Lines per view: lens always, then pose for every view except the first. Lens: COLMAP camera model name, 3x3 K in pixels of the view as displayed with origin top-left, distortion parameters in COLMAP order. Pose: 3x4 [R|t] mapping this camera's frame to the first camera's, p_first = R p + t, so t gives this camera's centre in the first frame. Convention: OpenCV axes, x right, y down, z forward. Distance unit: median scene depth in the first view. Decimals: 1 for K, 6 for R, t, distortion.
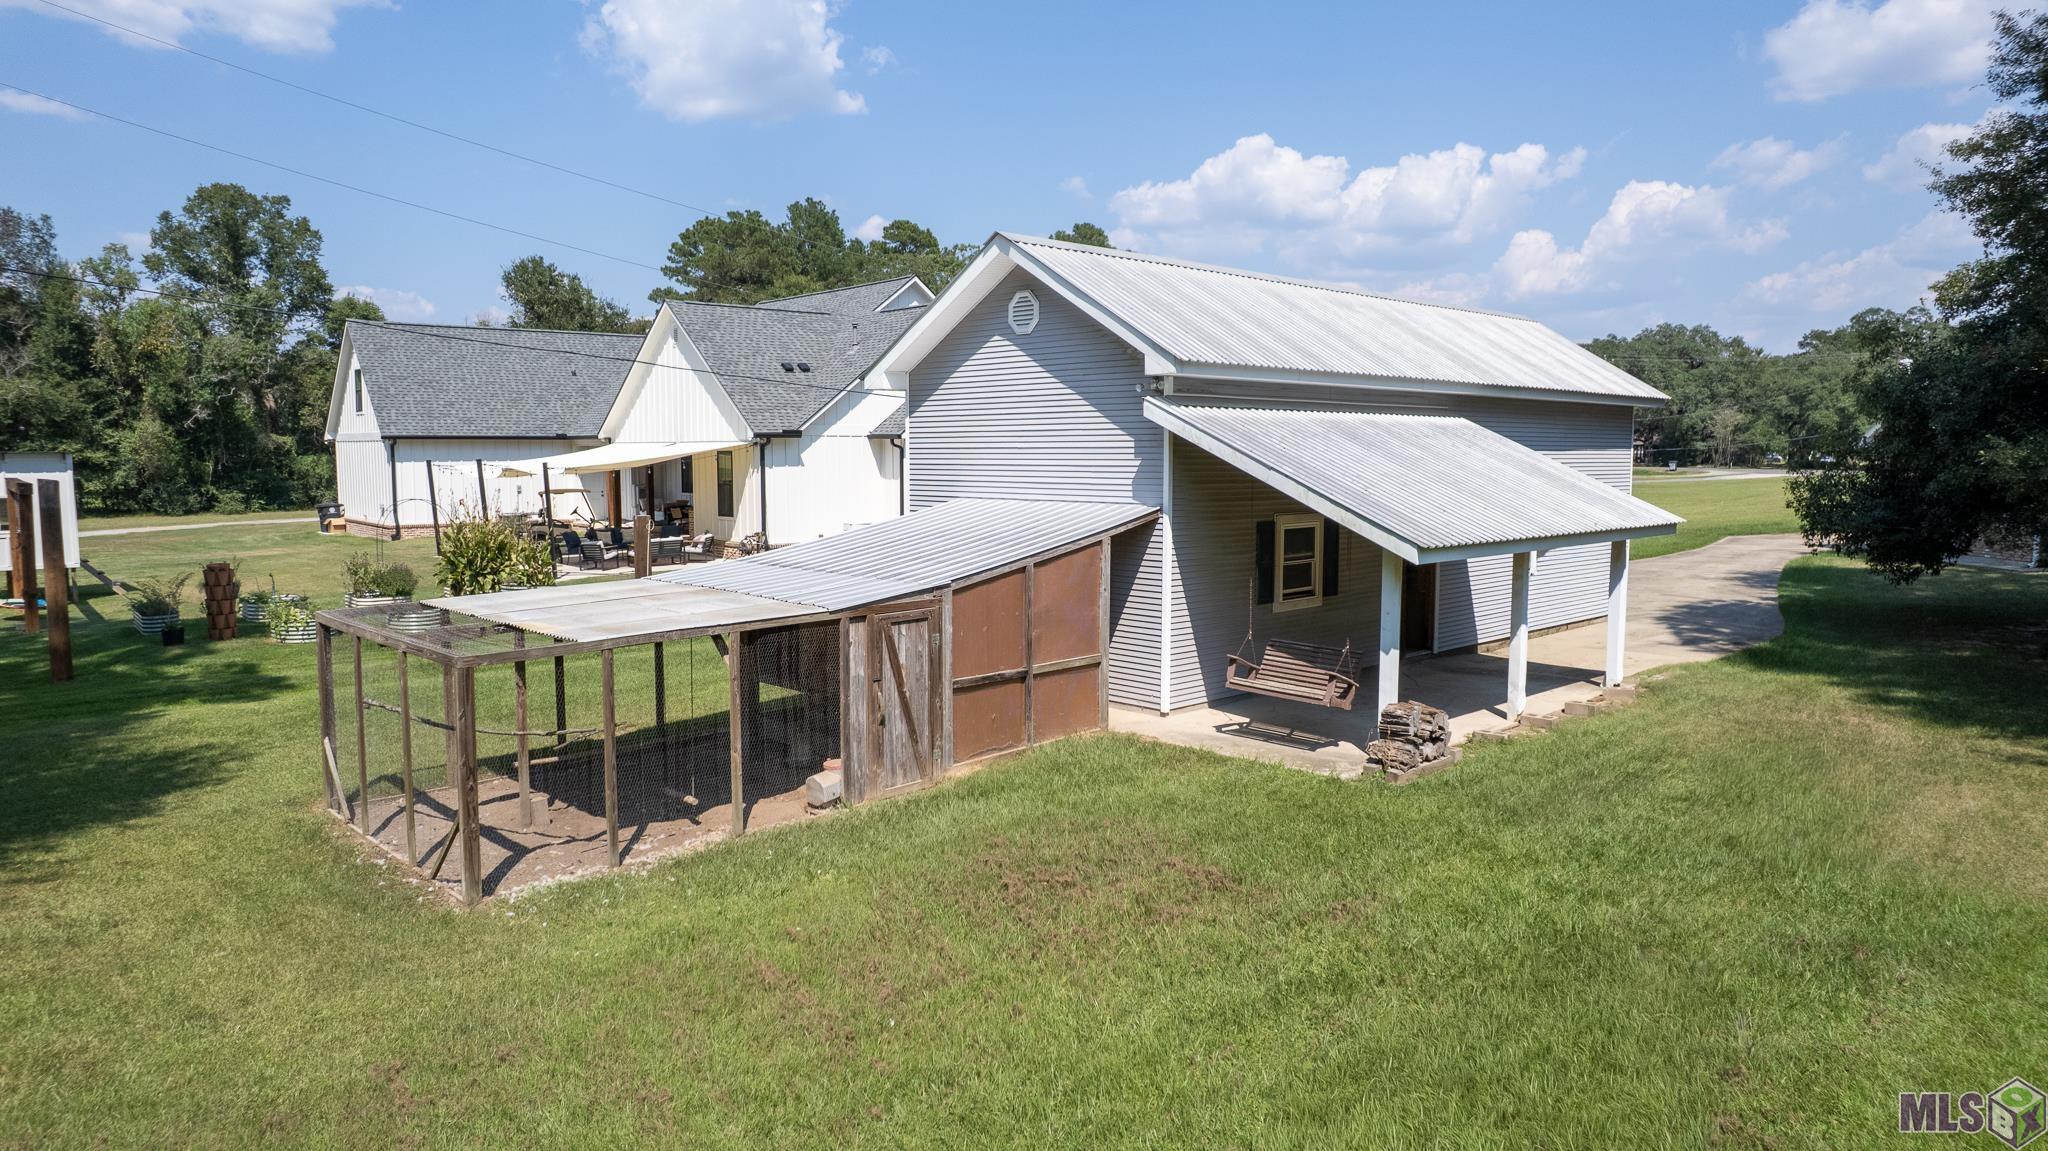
lens RADIAL K [[1236.8, 0, 1024.0], [0, 1236.8, 575.5], [0, 0, 1]] dist [-0.078684, 0.053275]
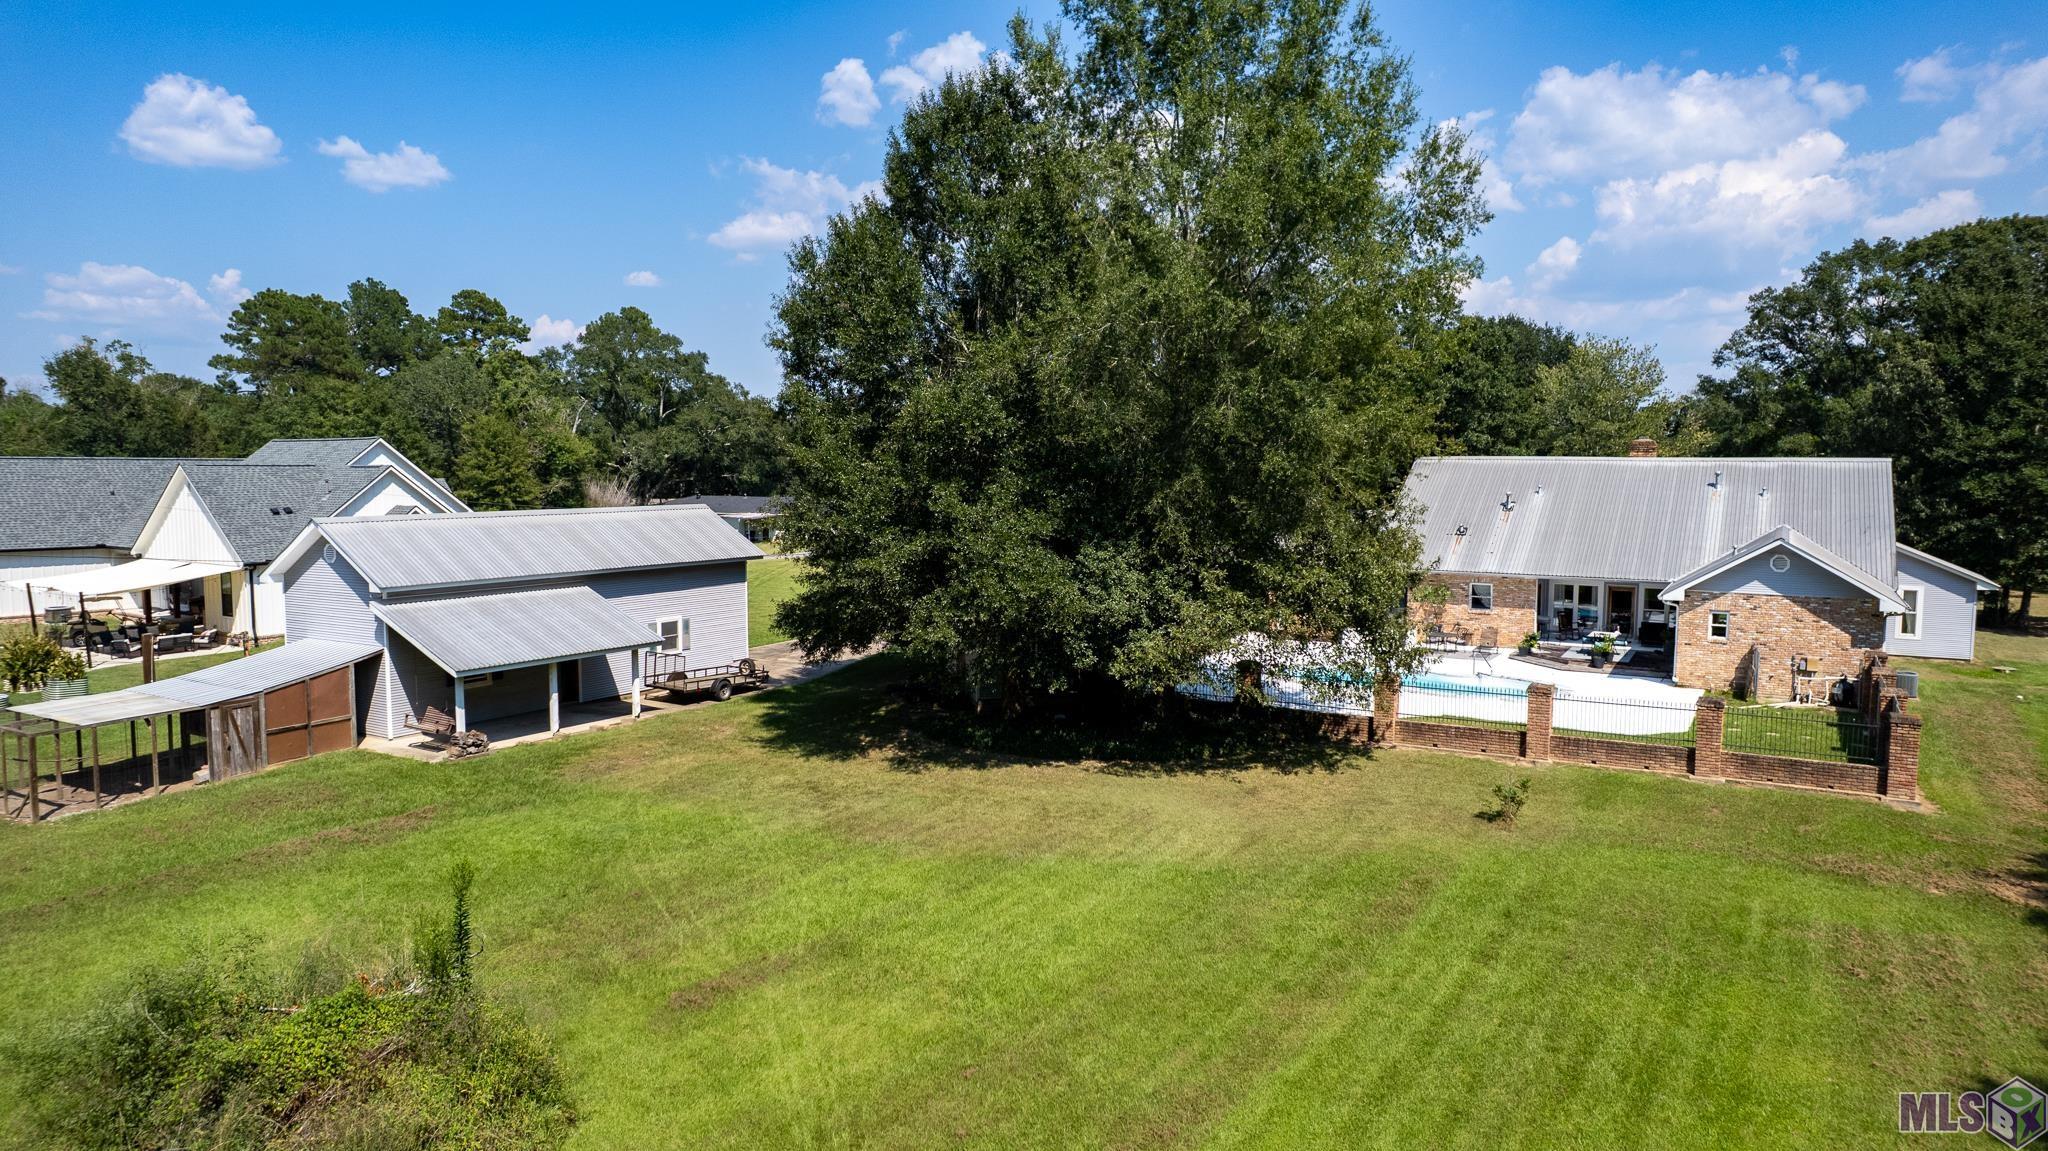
lens RADIAL K [[1236.8, 0, 1024.0], [0, 1236.8, 575.5], [0, 0, 1]] dist [-0.078684, 0.053275]
pose [[0.961675, -0.019862, 0.273473, 0.615123], [0.023029, 0.999700, -0.008375, -0.138580], [-0.273224, 0.014351, 0.961843, -1.422306]]
